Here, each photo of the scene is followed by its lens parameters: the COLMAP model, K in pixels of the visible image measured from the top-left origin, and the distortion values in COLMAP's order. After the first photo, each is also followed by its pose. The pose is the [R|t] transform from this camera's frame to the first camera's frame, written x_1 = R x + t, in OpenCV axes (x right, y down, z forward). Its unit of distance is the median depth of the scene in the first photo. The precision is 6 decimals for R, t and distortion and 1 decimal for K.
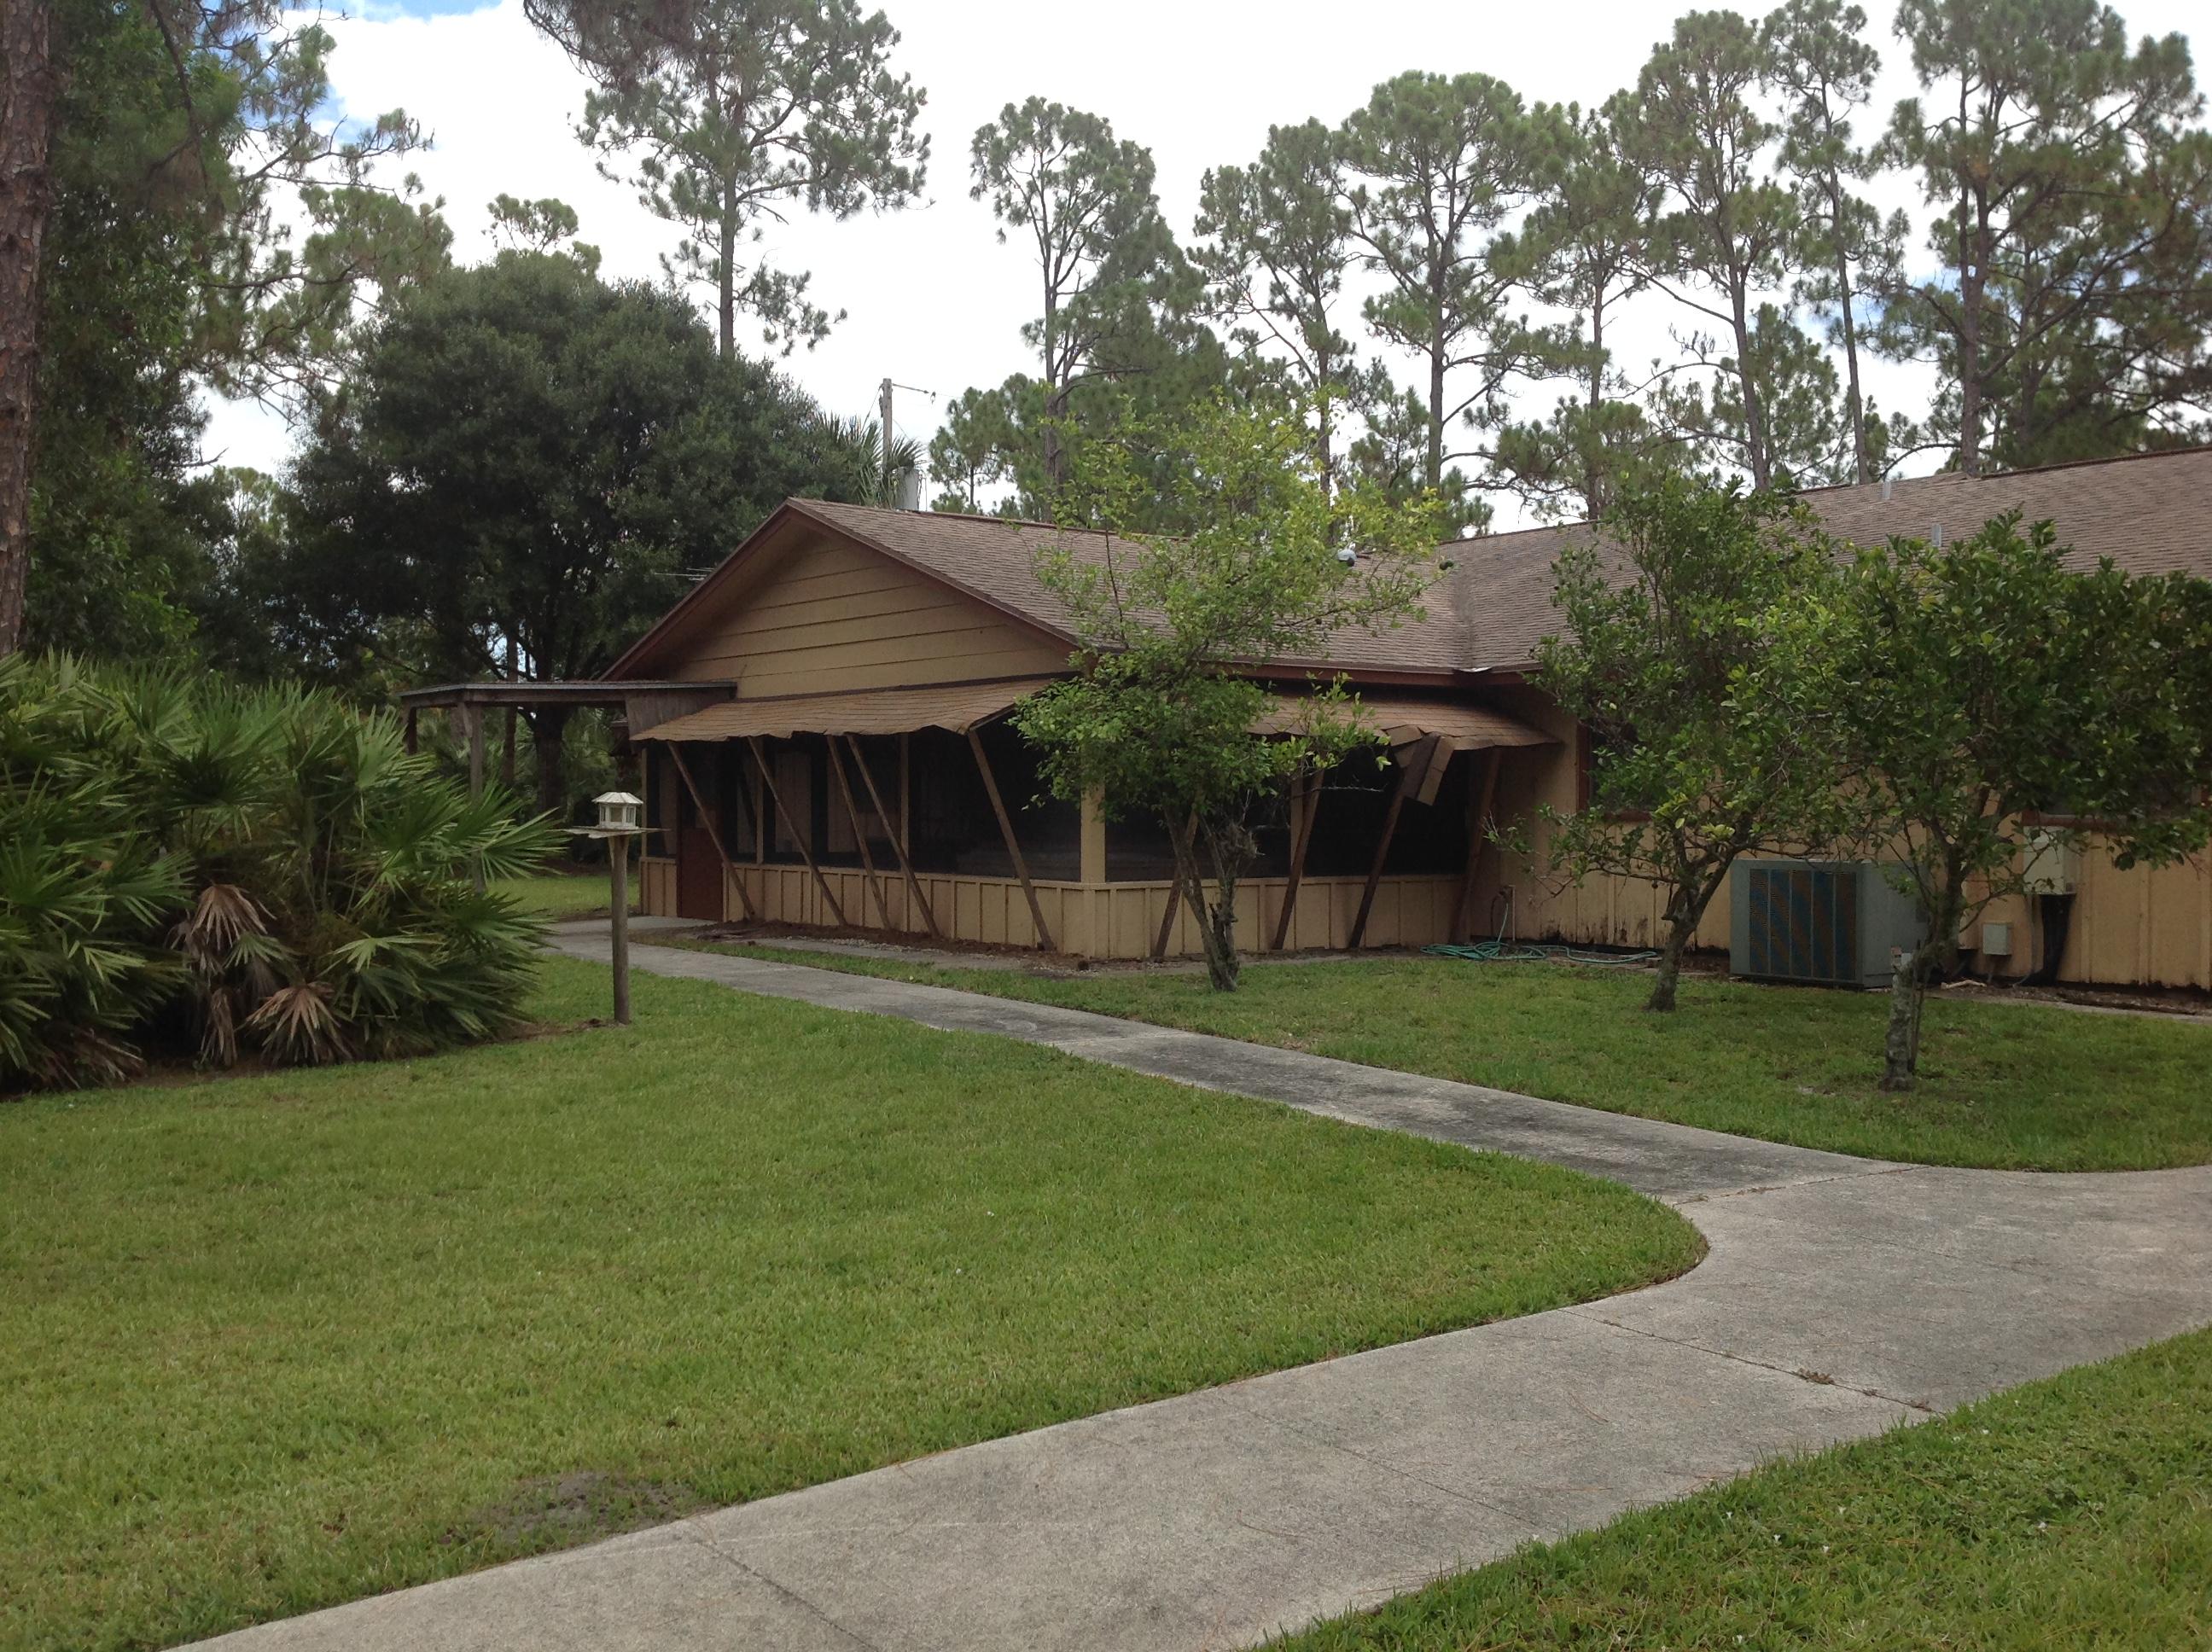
lens RADIAL K [[2105.3, 0, 1106.0], [0, 2105.3, 826.0], [0, 0, 1]] dist [0.107687, -0.125325]
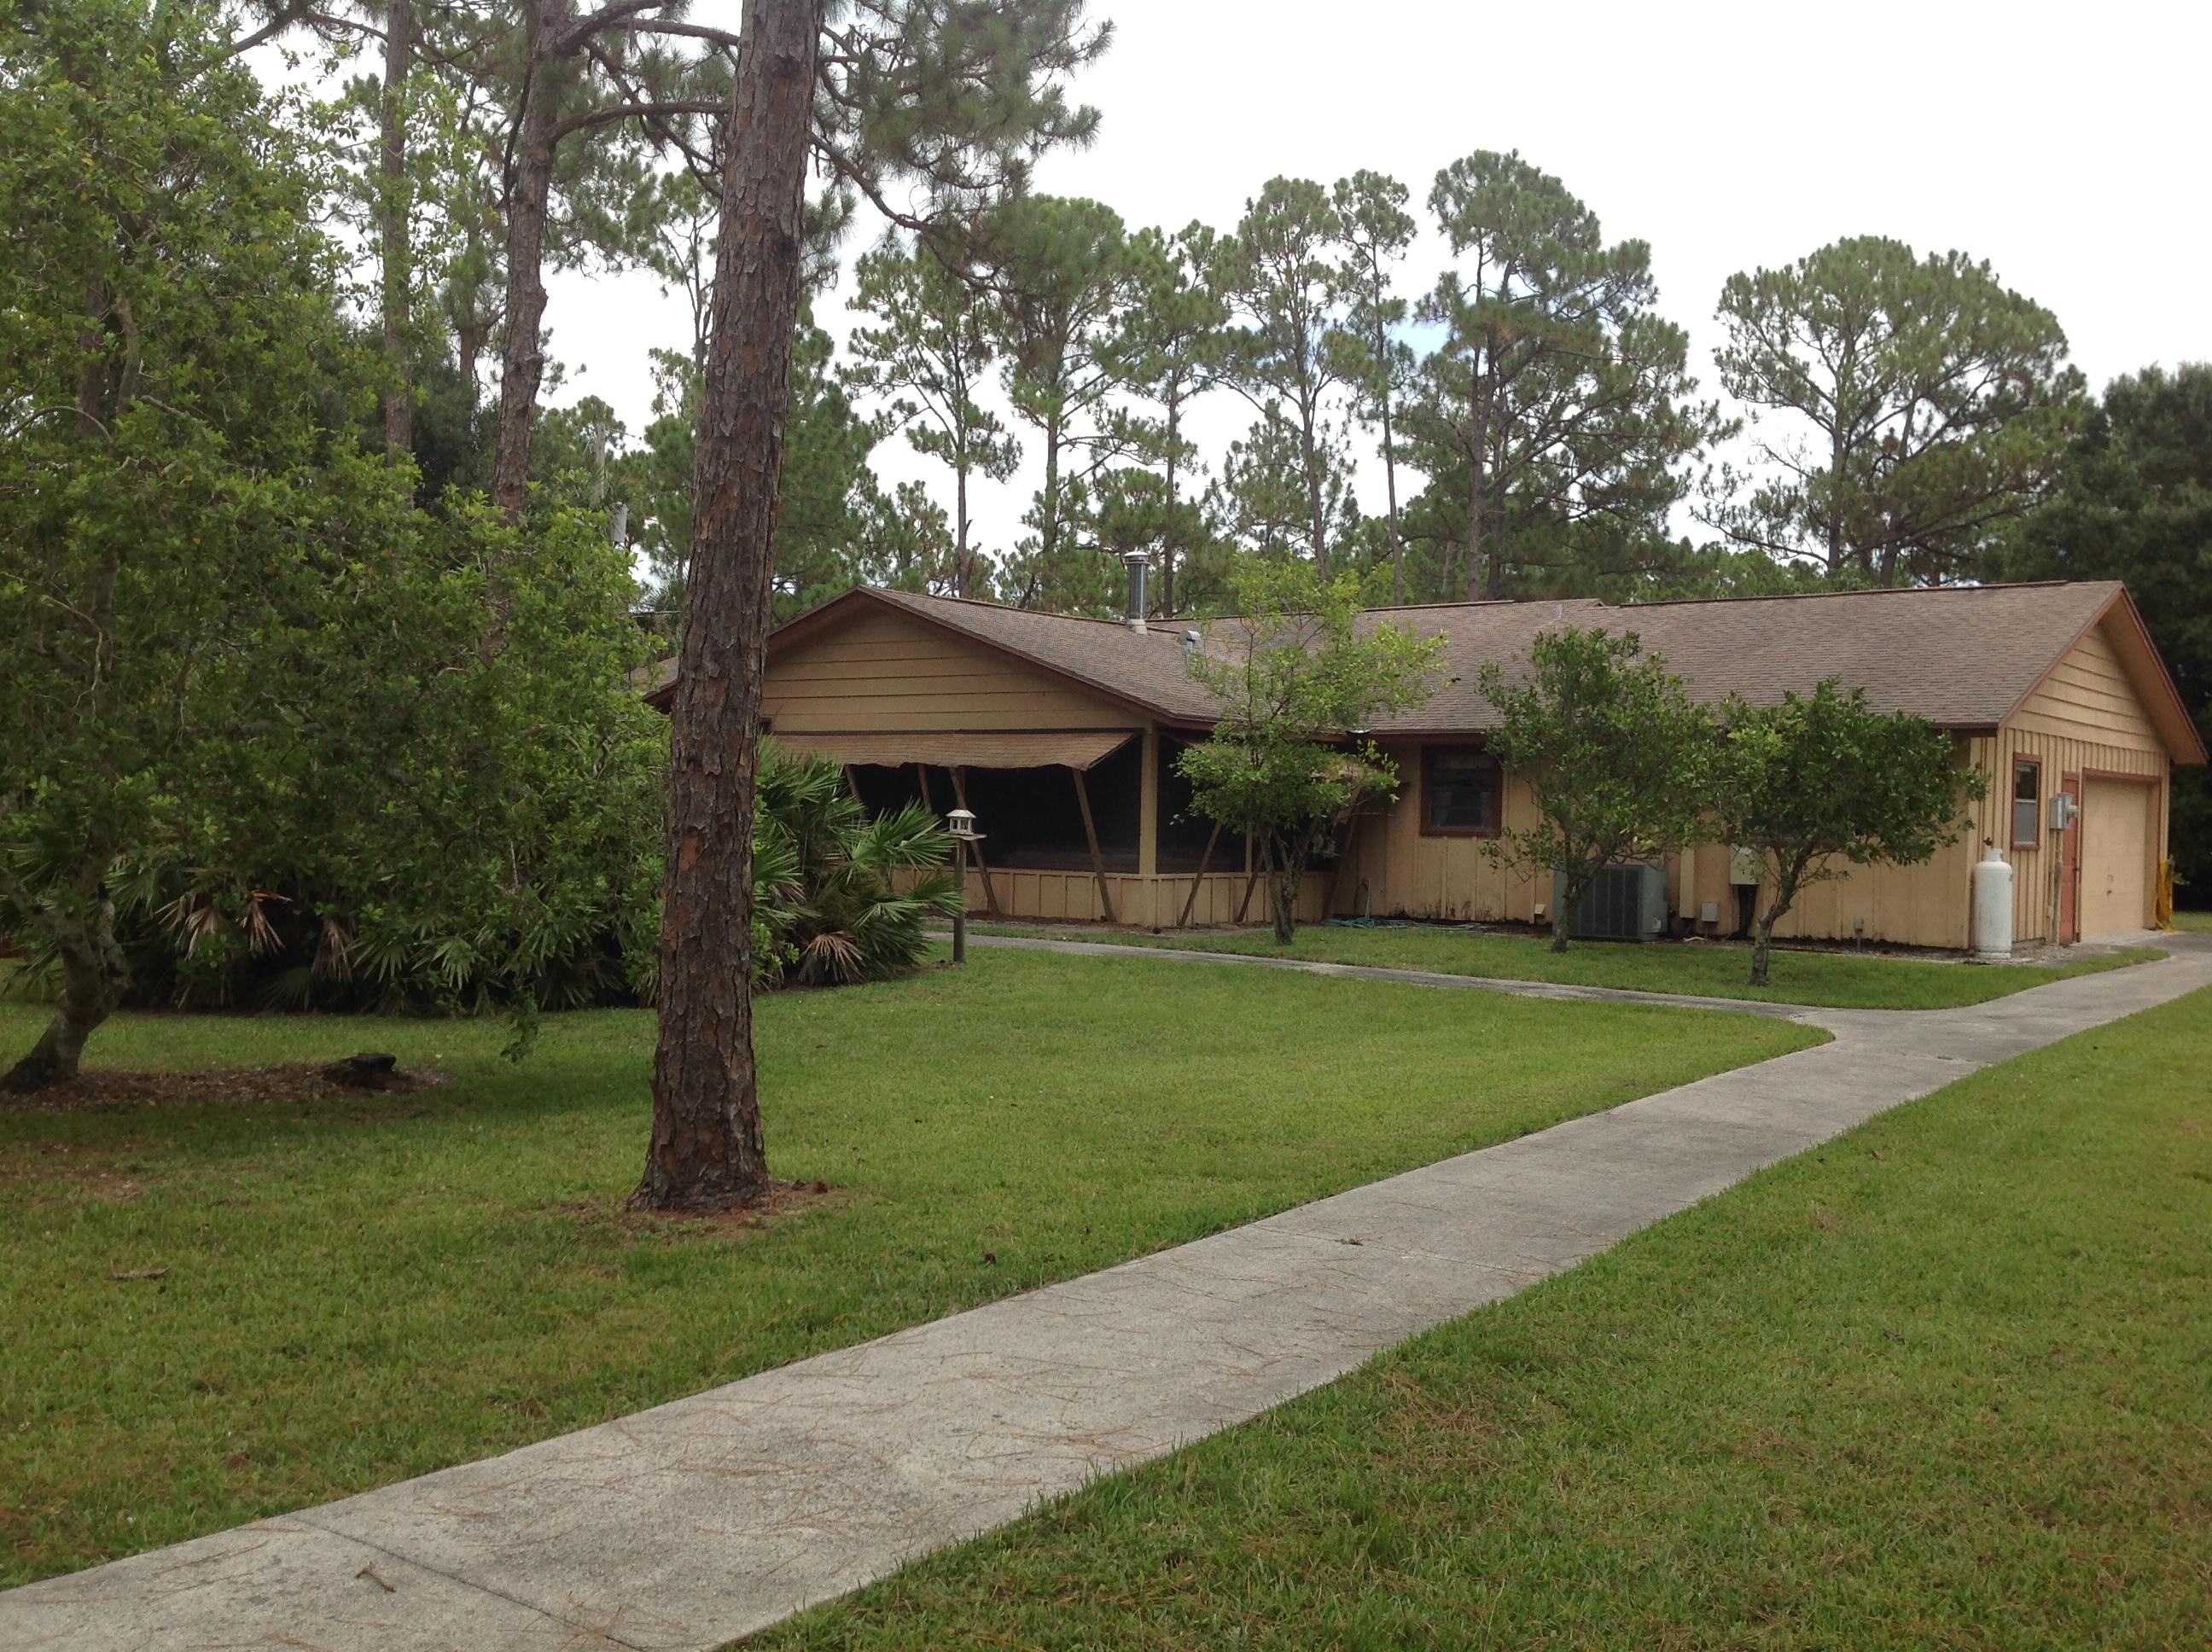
lens RADIAL K [[2246.4, 0, 1106.0], [0, 2246.4, 826.0], [0, 0, 1]] dist [0.298300, -0.000156]
pose [[0.945284, 0.012625, 0.326004, -0.254527], [-0.010854, 0.999915, -0.007250, 0.002321], [-0.326068, 0.003314, 0.945340, -0.216861]]
